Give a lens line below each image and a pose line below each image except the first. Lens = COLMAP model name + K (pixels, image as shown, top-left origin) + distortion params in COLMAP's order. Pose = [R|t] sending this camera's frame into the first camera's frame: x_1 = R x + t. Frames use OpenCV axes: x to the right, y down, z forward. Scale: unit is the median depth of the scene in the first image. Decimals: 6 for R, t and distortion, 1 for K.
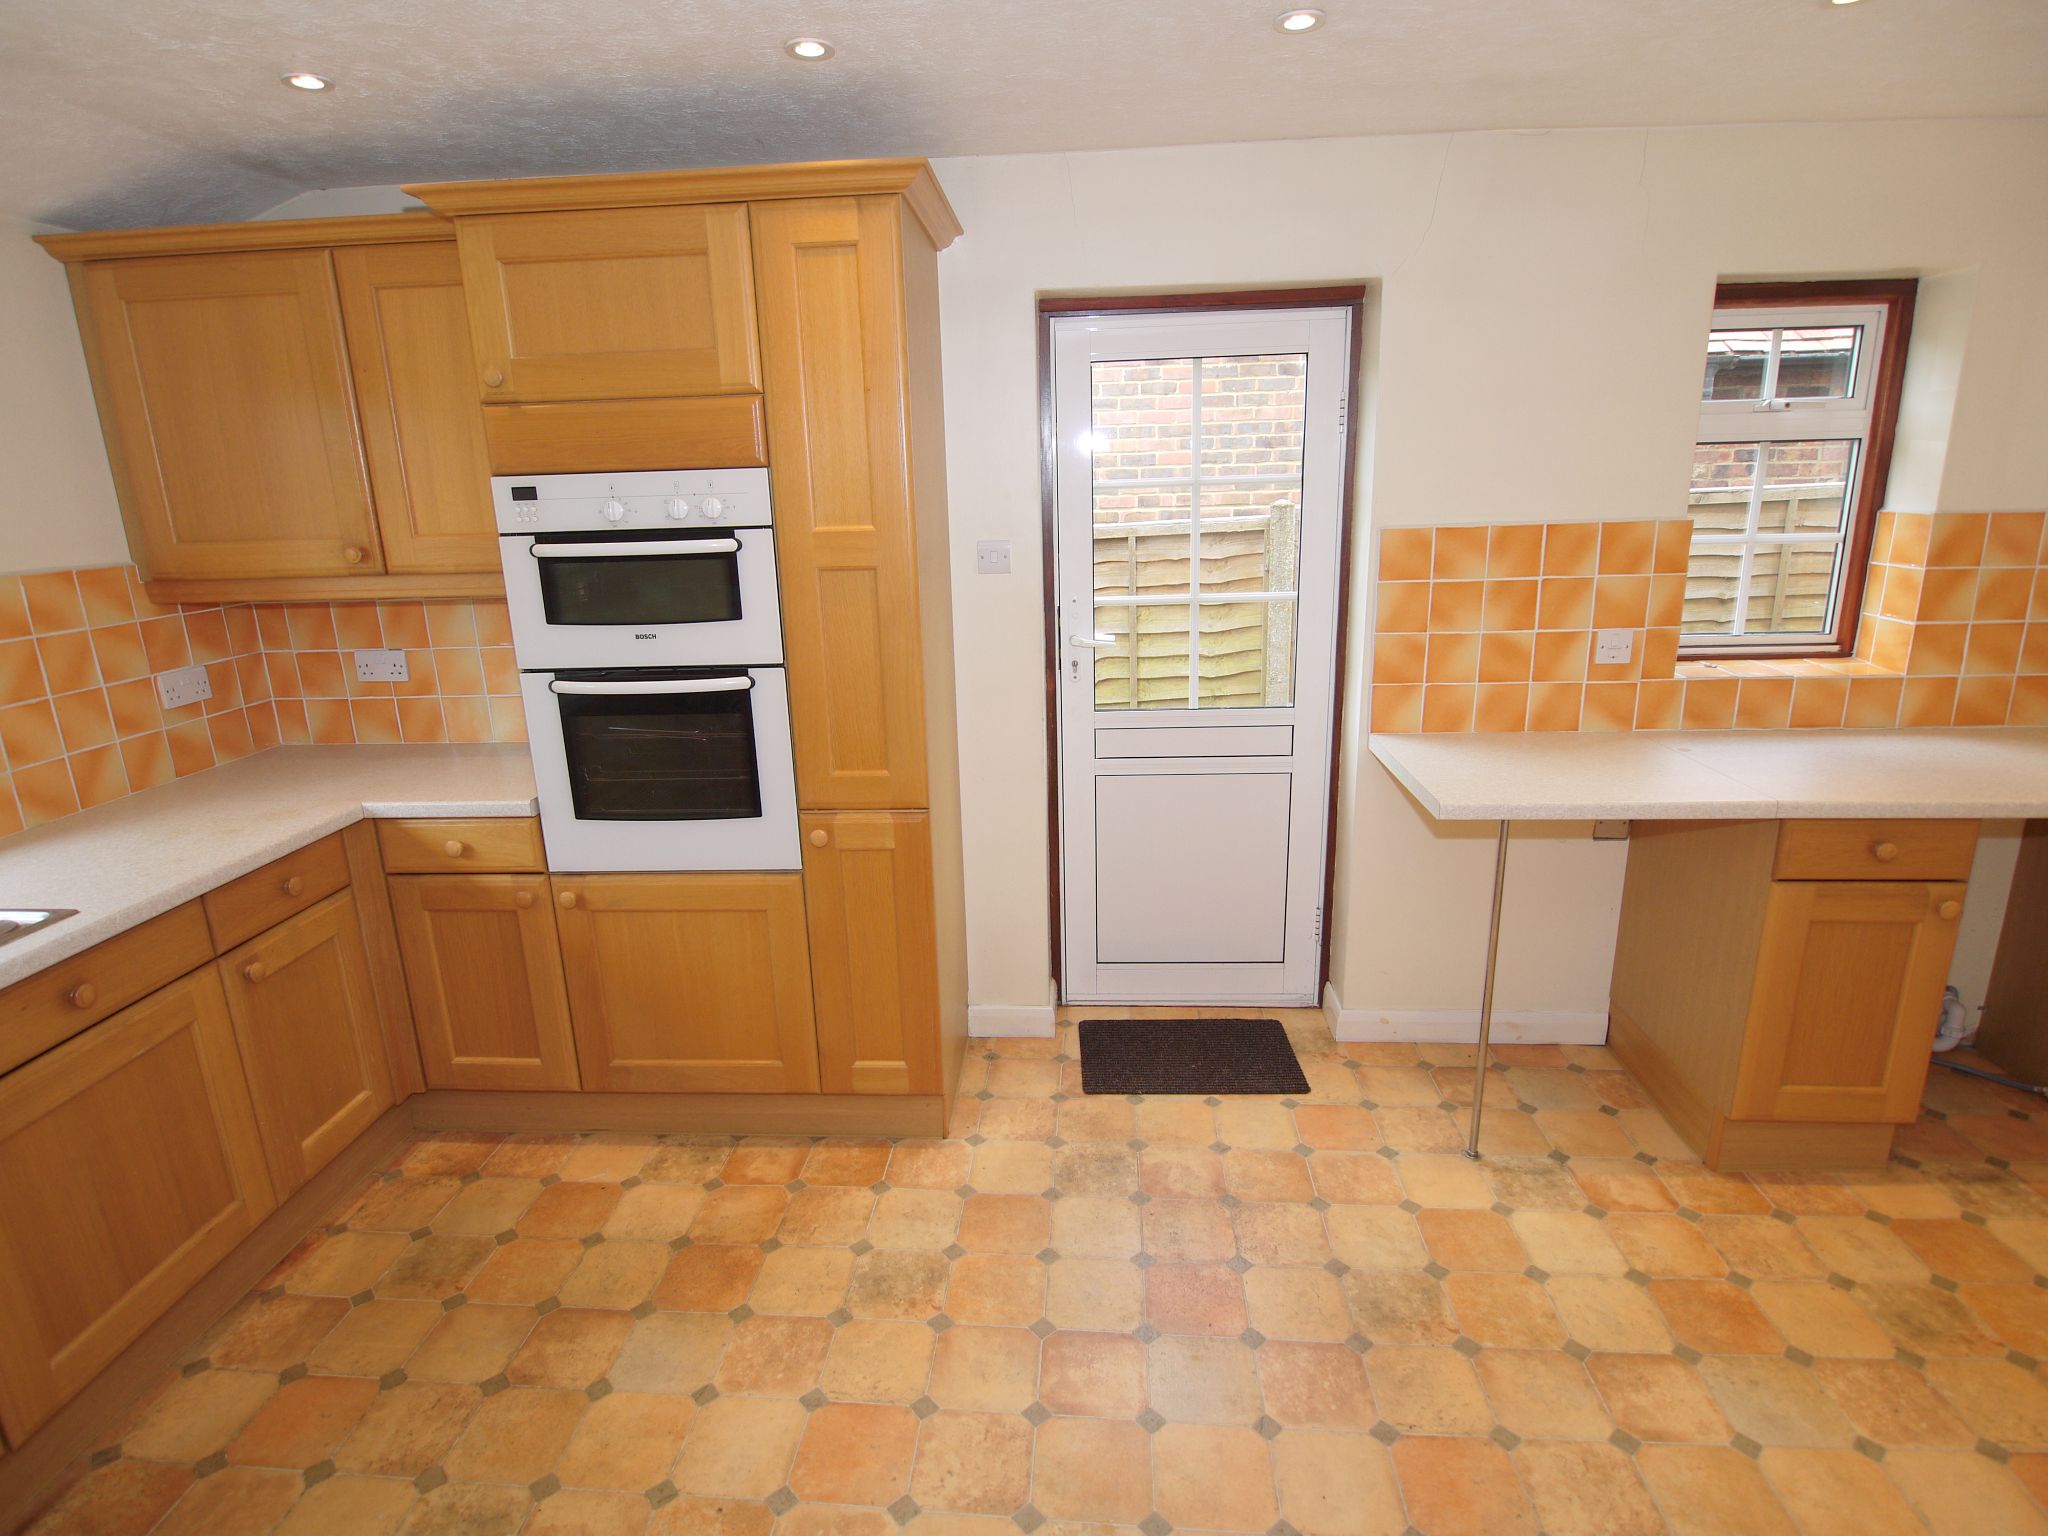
lens RADIAL K [[1084.6, 0, 1017.3], [0, 1084.6, 770.7], [0, 0, 1]] dist [-0.015437, -0.004200]
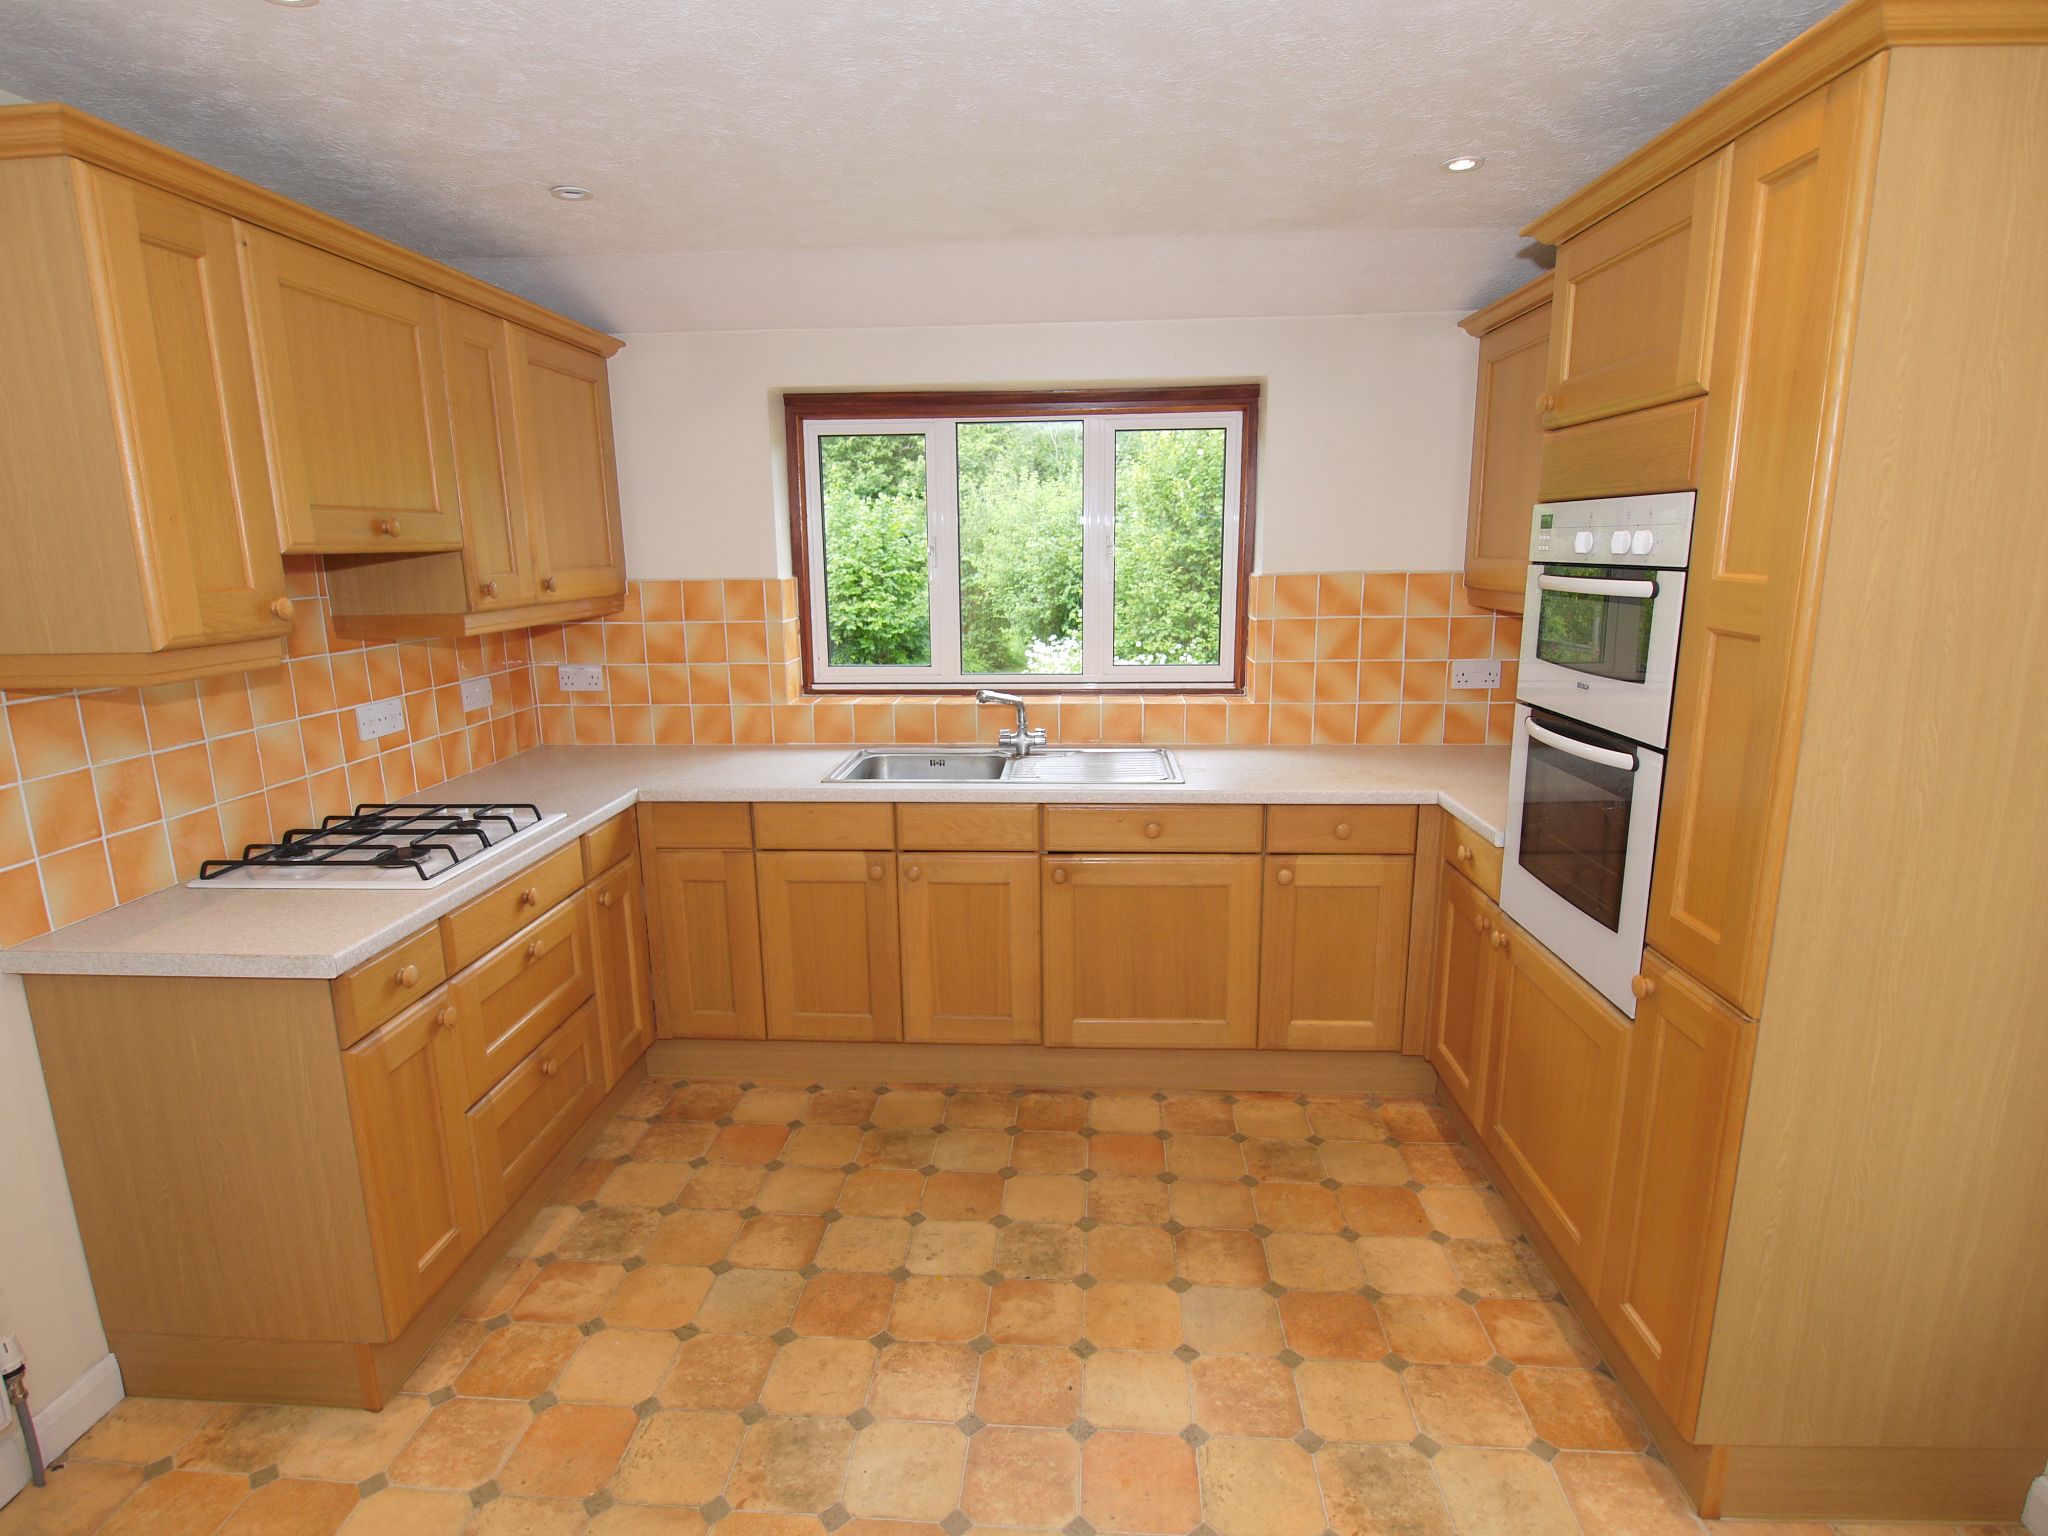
lens RADIAL K [[1084.6, 0, 1013.3], [0, 1084.6, 768.5], [0, 0, 1]] dist [-0.015437, -0.004200]
pose [[-0.005607, 0.229567, -0.973277, 0.532513], [-0.246786, 0.942869, 0.223817, -0.145728], [0.969054, 0.241446, 0.051367, 0.537777]]
